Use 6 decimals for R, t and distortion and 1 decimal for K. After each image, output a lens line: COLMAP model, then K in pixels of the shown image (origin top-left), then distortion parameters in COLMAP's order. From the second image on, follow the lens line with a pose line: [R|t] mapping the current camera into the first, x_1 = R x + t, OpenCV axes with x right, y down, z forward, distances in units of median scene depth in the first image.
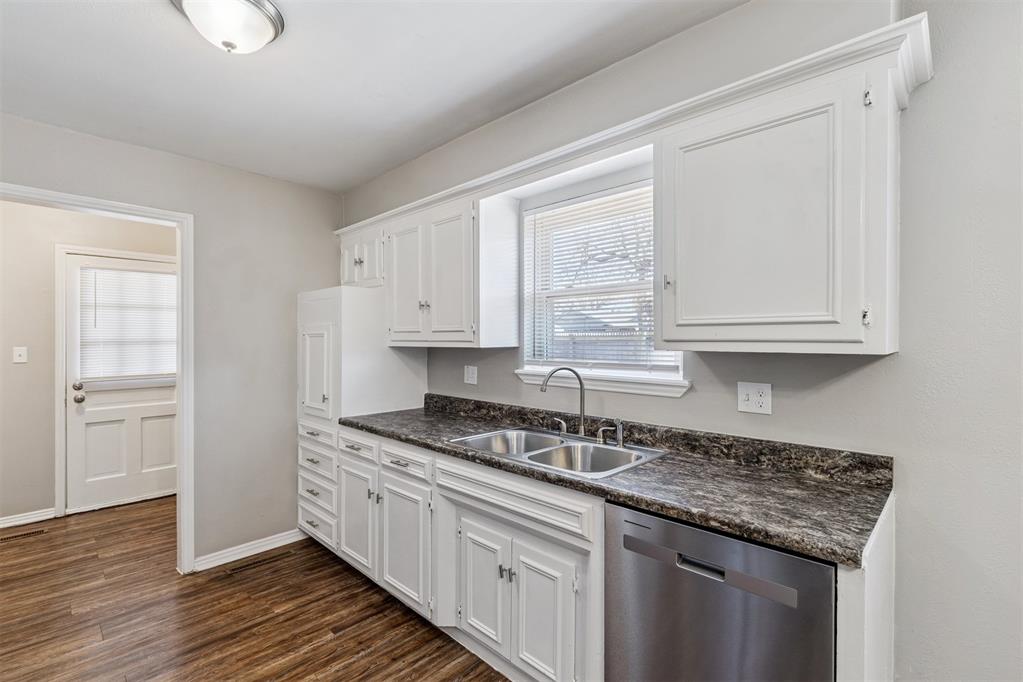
lens RADIAL K [[461.4, 0, 517.9], [0, 461.4, 339.5], [0, 0, 1]] dist [0.009094, -0.001434]
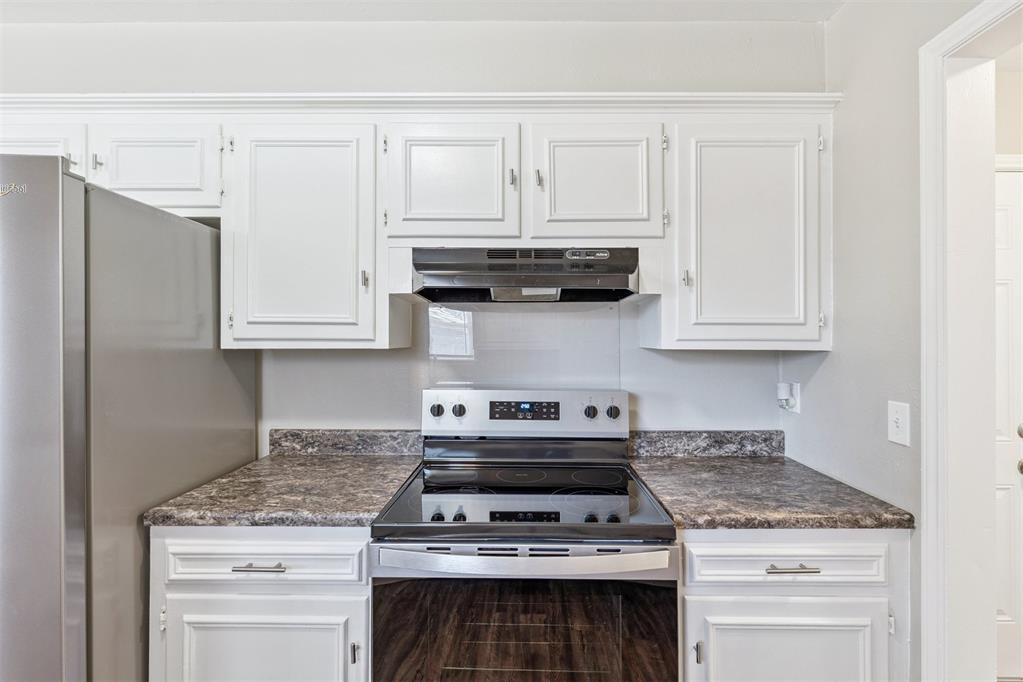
lens RADIAL K [[461.4, 0, 520.8], [0, 461.4, 339.1], [0, 0, 1]] dist [0.009094, -0.001434]
pose [[0.729780, 0.006122, 0.683654, -0.470752], [-0.001559, 0.999972, -0.007290, 0.004566], [-0.683680, 0.004254, 0.729769, 0.457891]]
